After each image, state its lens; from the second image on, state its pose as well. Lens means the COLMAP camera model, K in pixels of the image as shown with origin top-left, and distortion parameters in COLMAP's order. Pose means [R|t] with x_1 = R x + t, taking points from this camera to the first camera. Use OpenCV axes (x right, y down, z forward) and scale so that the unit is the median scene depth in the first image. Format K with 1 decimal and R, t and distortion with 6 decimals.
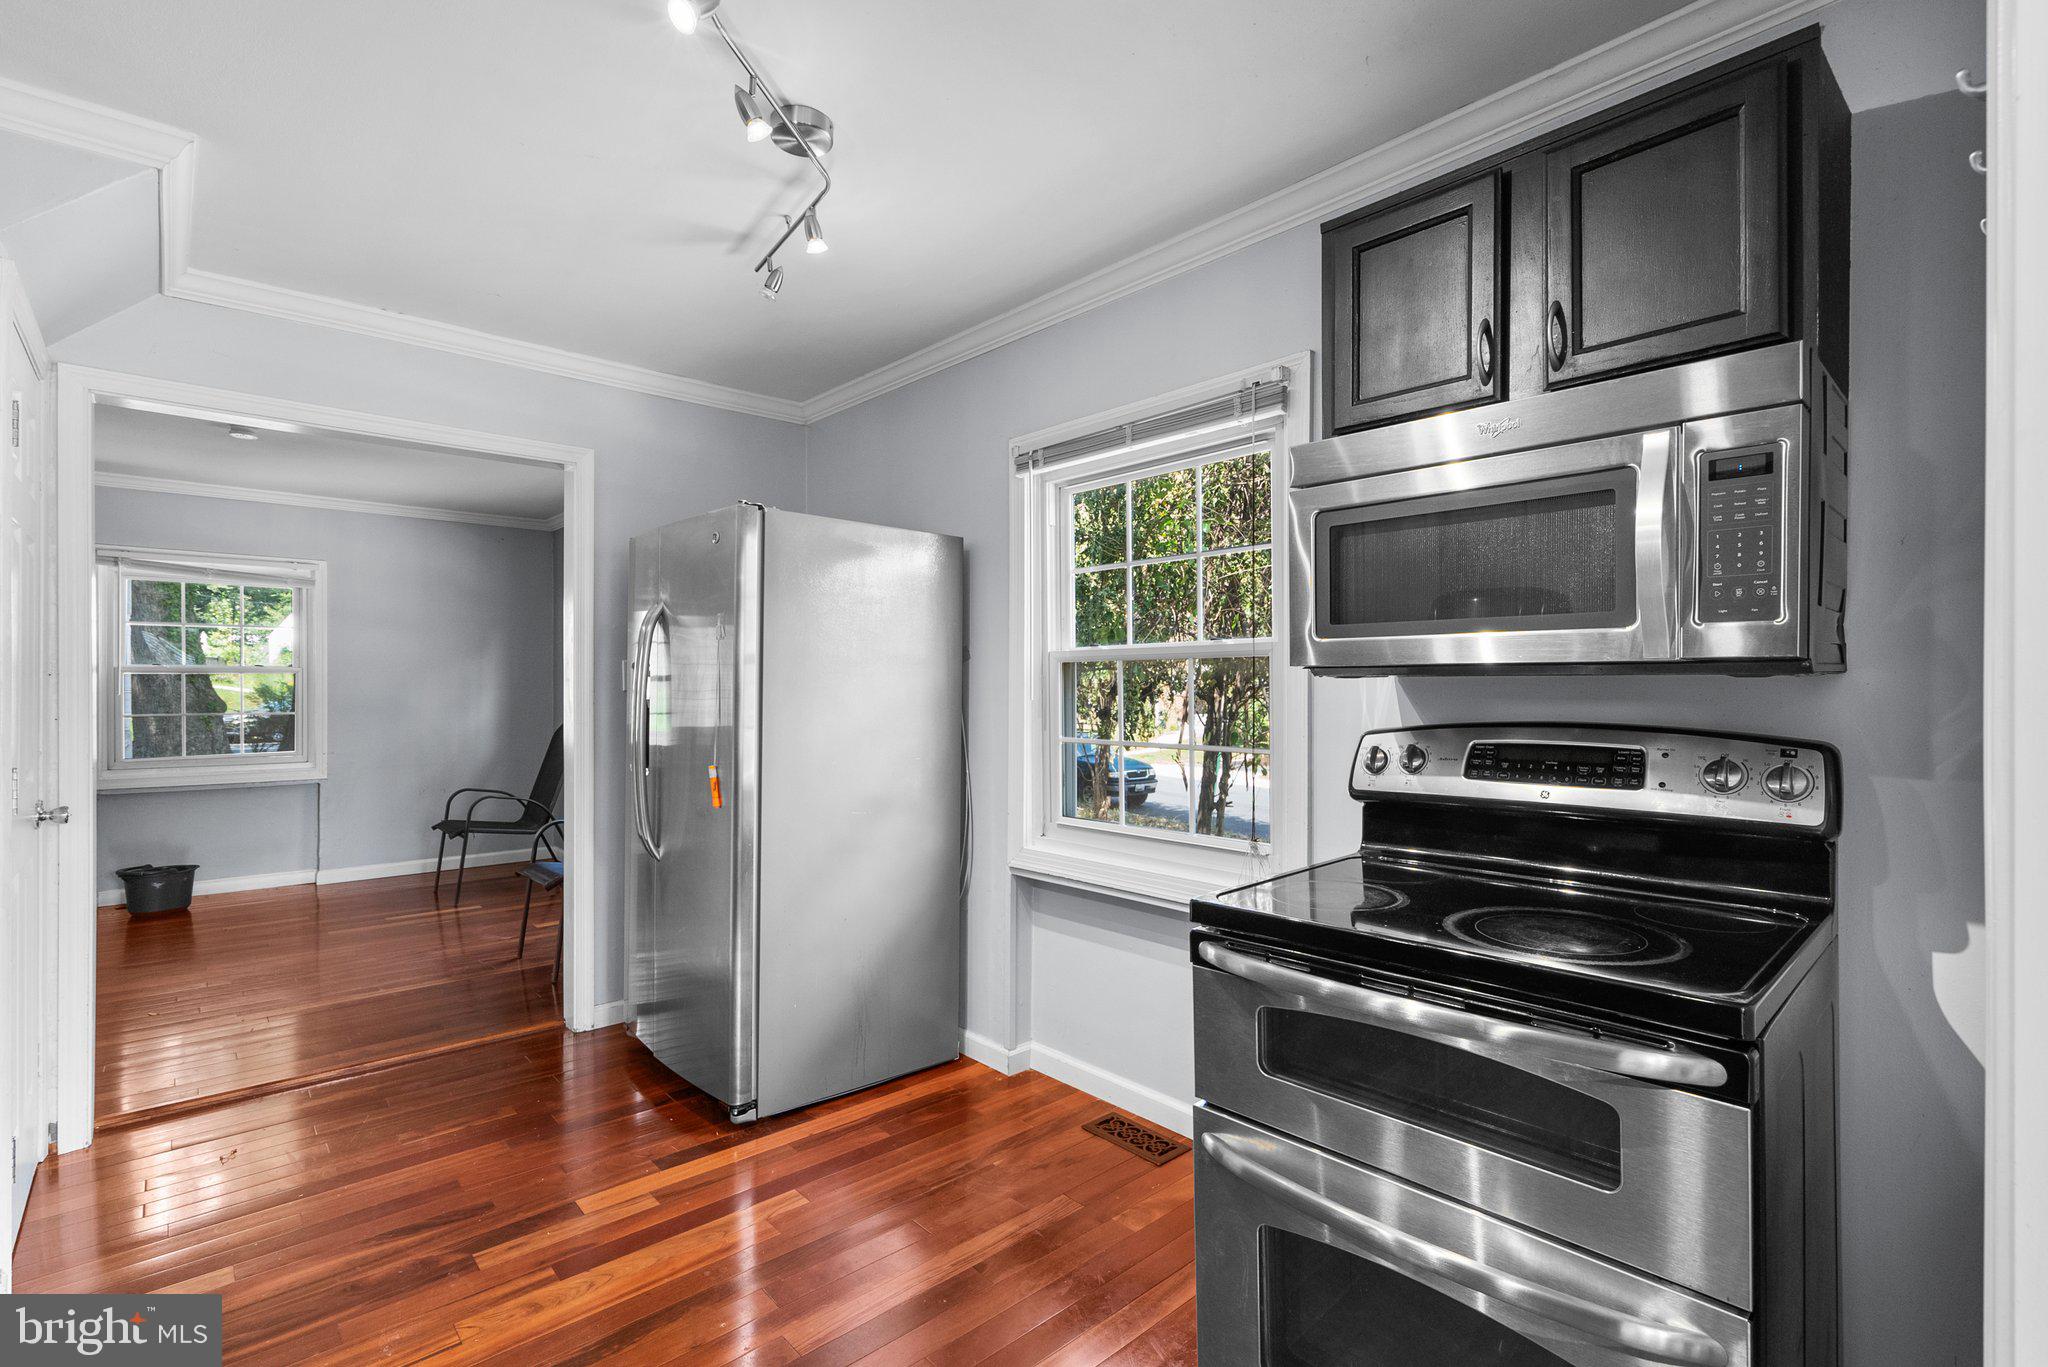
lens RADIAL K [[941.3, 0, 1024.0], [0, 941.3, 683.5], [0, 0, 1]] dist [0.000265, 0.000093]
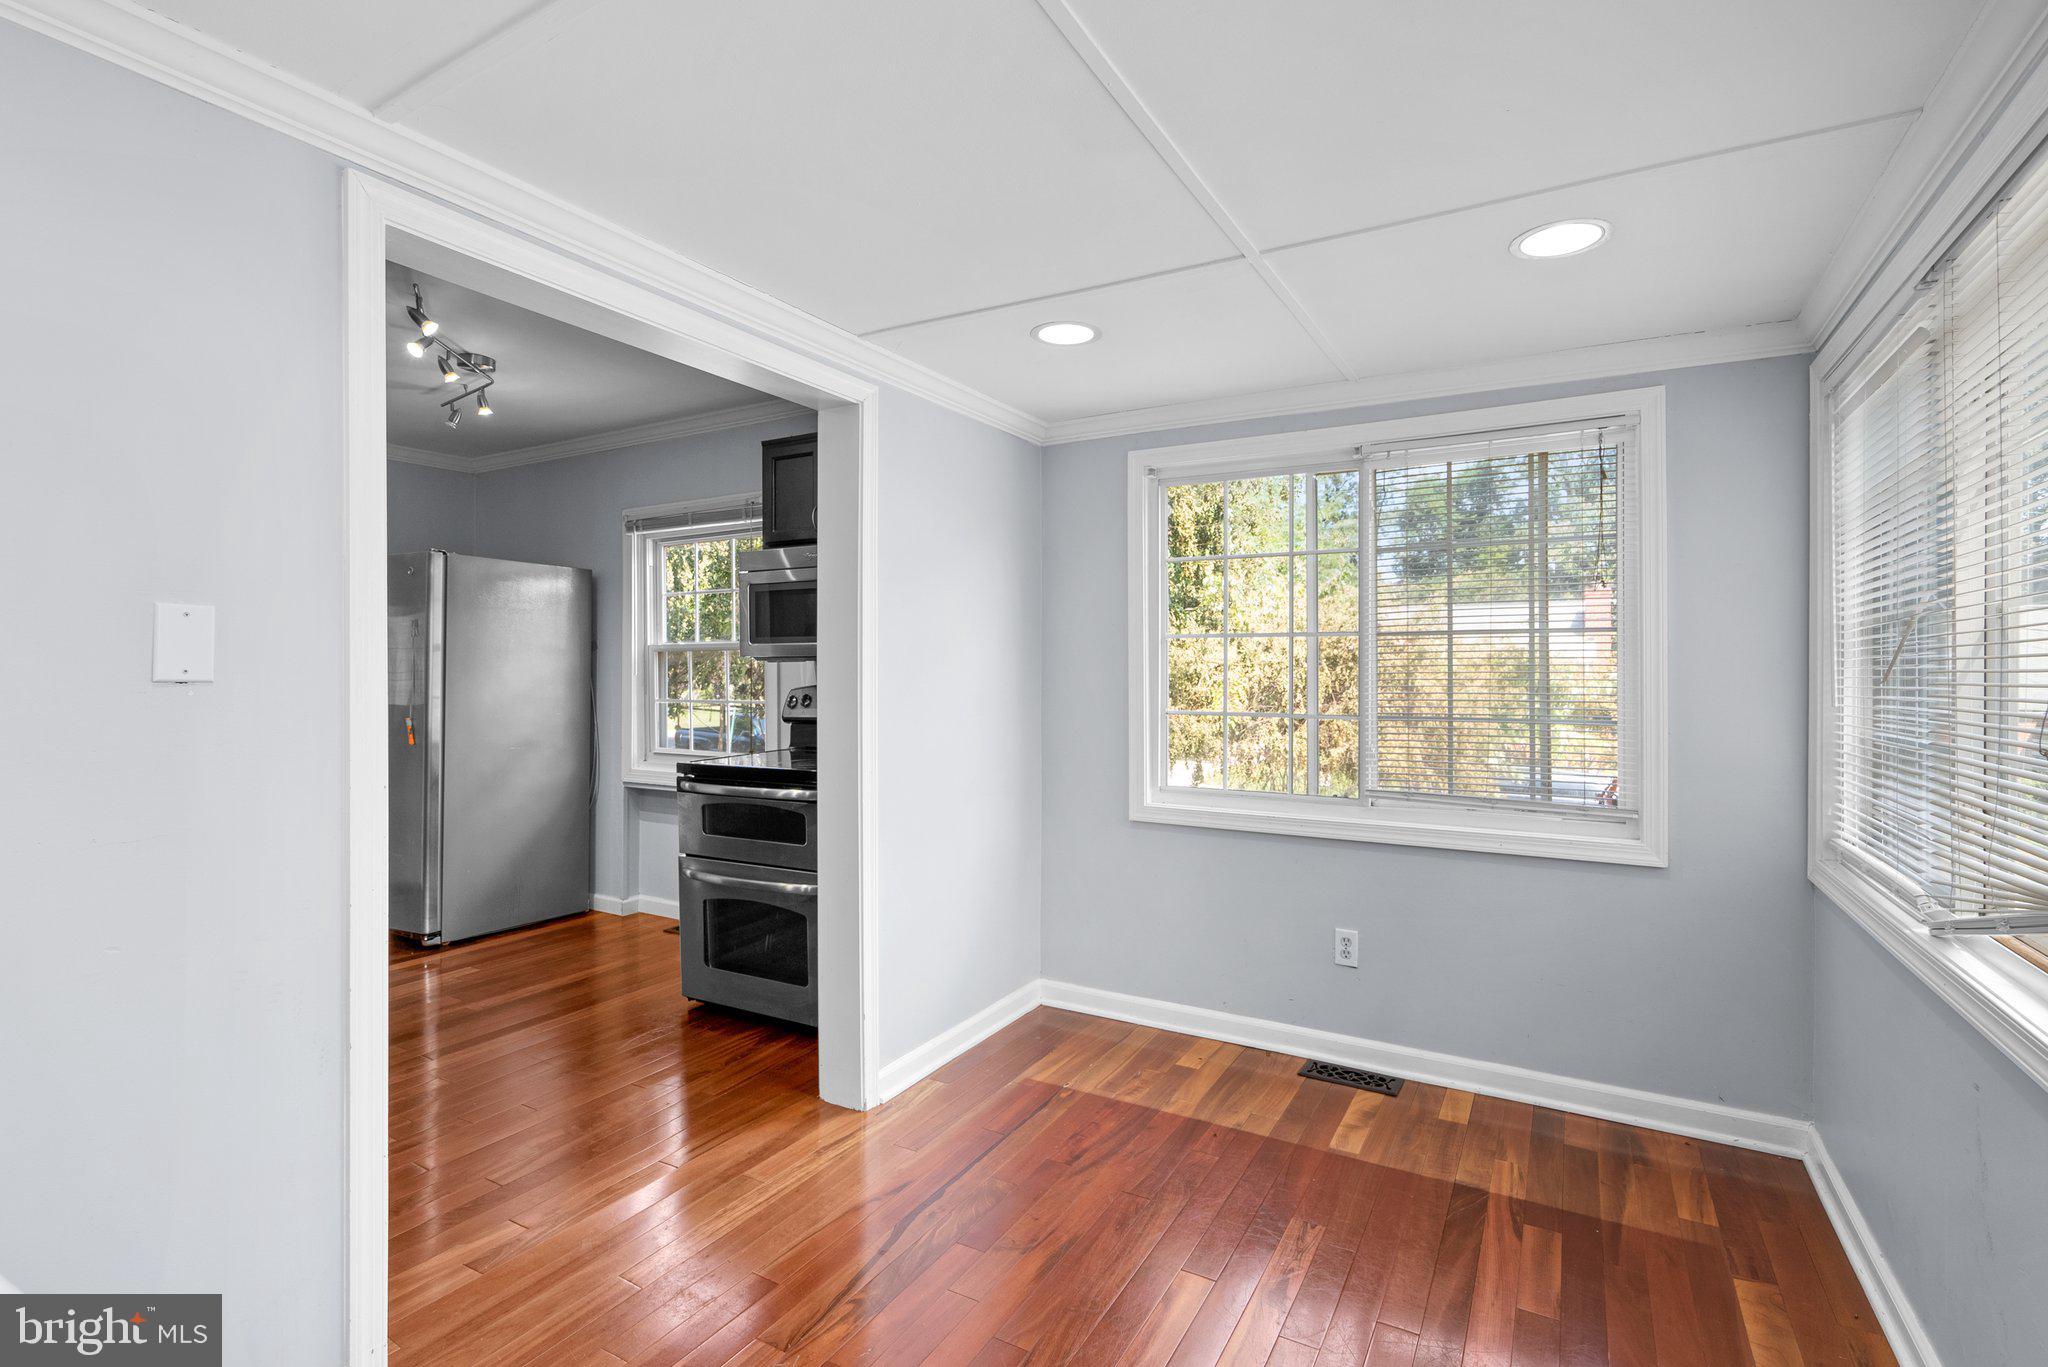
lens RADIAL K [[945.5, 0, 1029.2], [0, 945.5, 659.4], [0, 0, 1]] dist [0.001614, 0.000522]
pose [[0.952334, -0.000098, 0.305059, 0.162402], [0.001418, 0.999991, -0.004105, -0.001665], [-0.305055, 0.004342, 0.952325, -0.771965]]
